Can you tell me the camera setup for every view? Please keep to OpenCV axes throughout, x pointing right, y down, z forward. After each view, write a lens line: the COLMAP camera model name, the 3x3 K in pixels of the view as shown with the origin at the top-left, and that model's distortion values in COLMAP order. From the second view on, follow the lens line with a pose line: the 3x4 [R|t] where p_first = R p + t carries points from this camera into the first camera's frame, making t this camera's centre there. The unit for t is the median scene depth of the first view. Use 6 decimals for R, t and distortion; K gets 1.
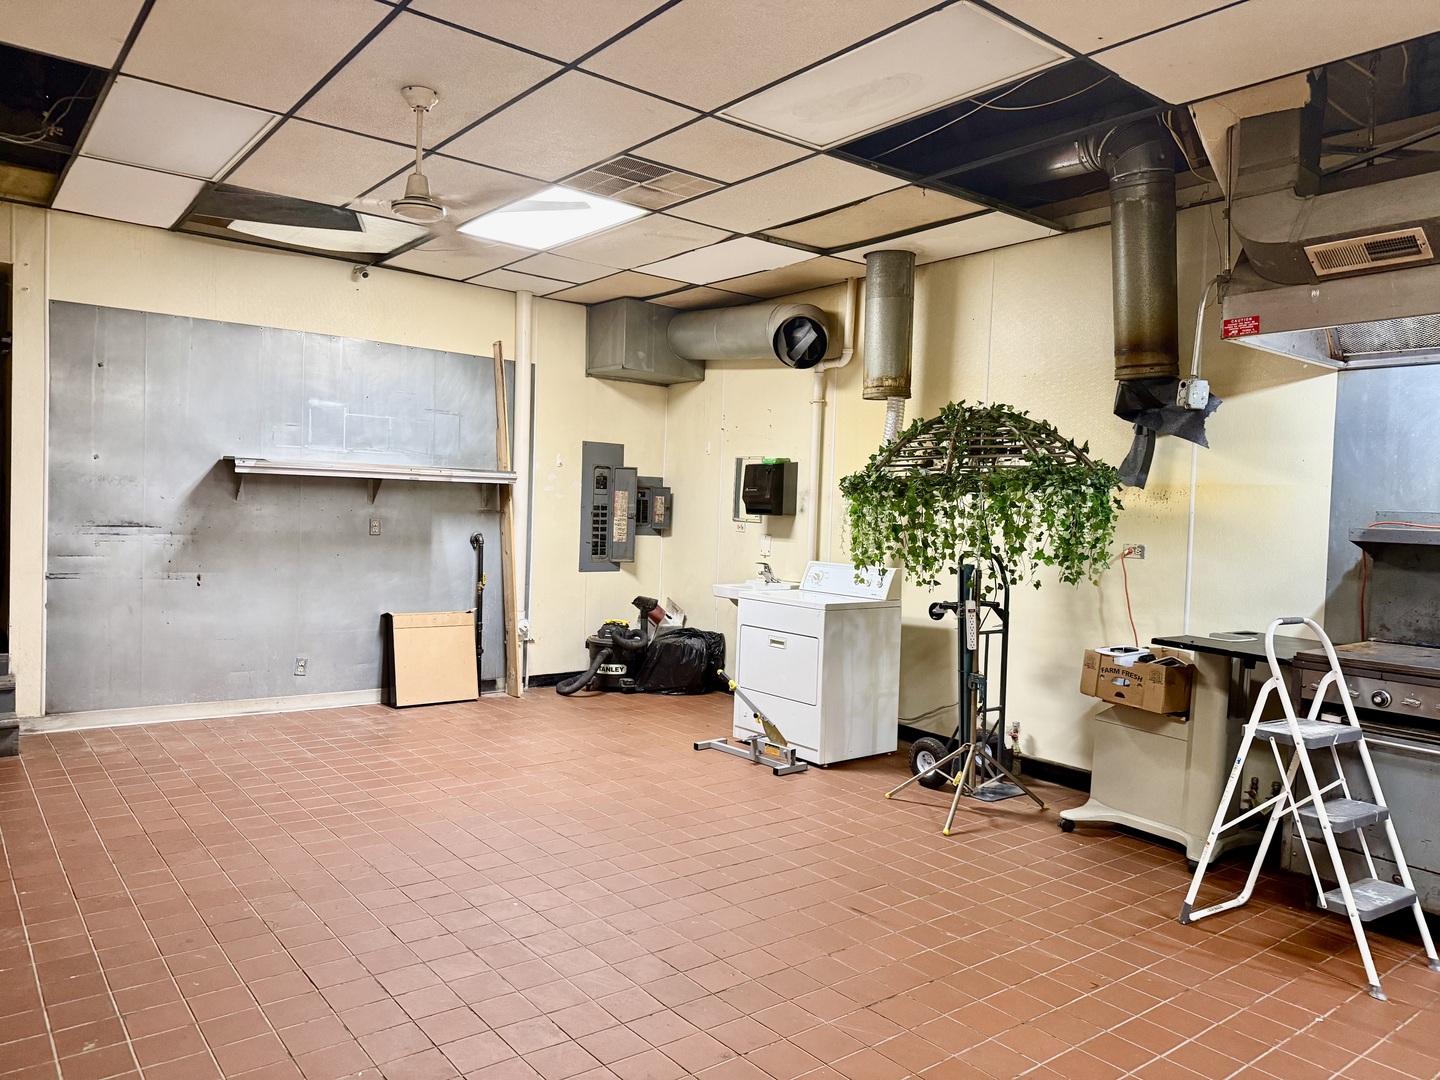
lens RADIAL K [[1000.6, 0, 723.8], [0, 1000.6, 543.0], [0, 0, 1]] dist [0.164001, -0.231552]
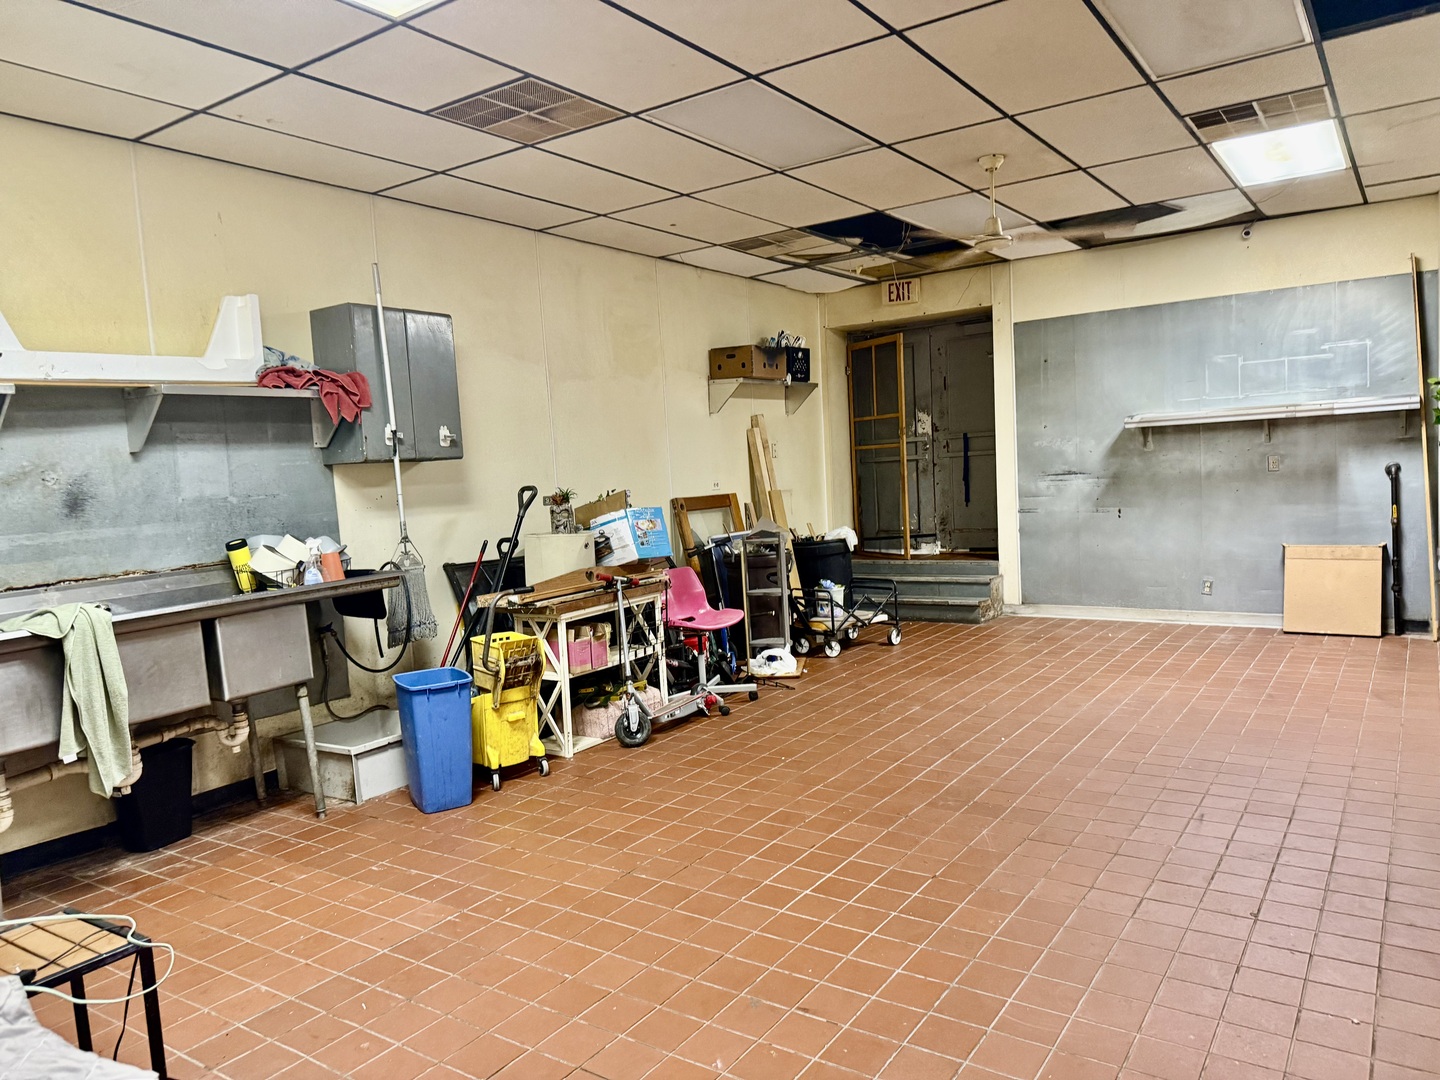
lens RADIAL K [[1030.0, 0, 718.6], [0, 1030.0, 578.0], [0, 0, 1]] dist [0.001834, 0.001234]
pose [[0.293706, 0.053710, -0.954386, 0.555470], [0.032600, 0.997277, 0.066156, 0.014115], [0.955340, -0.050543, 0.291155, 0.123322]]
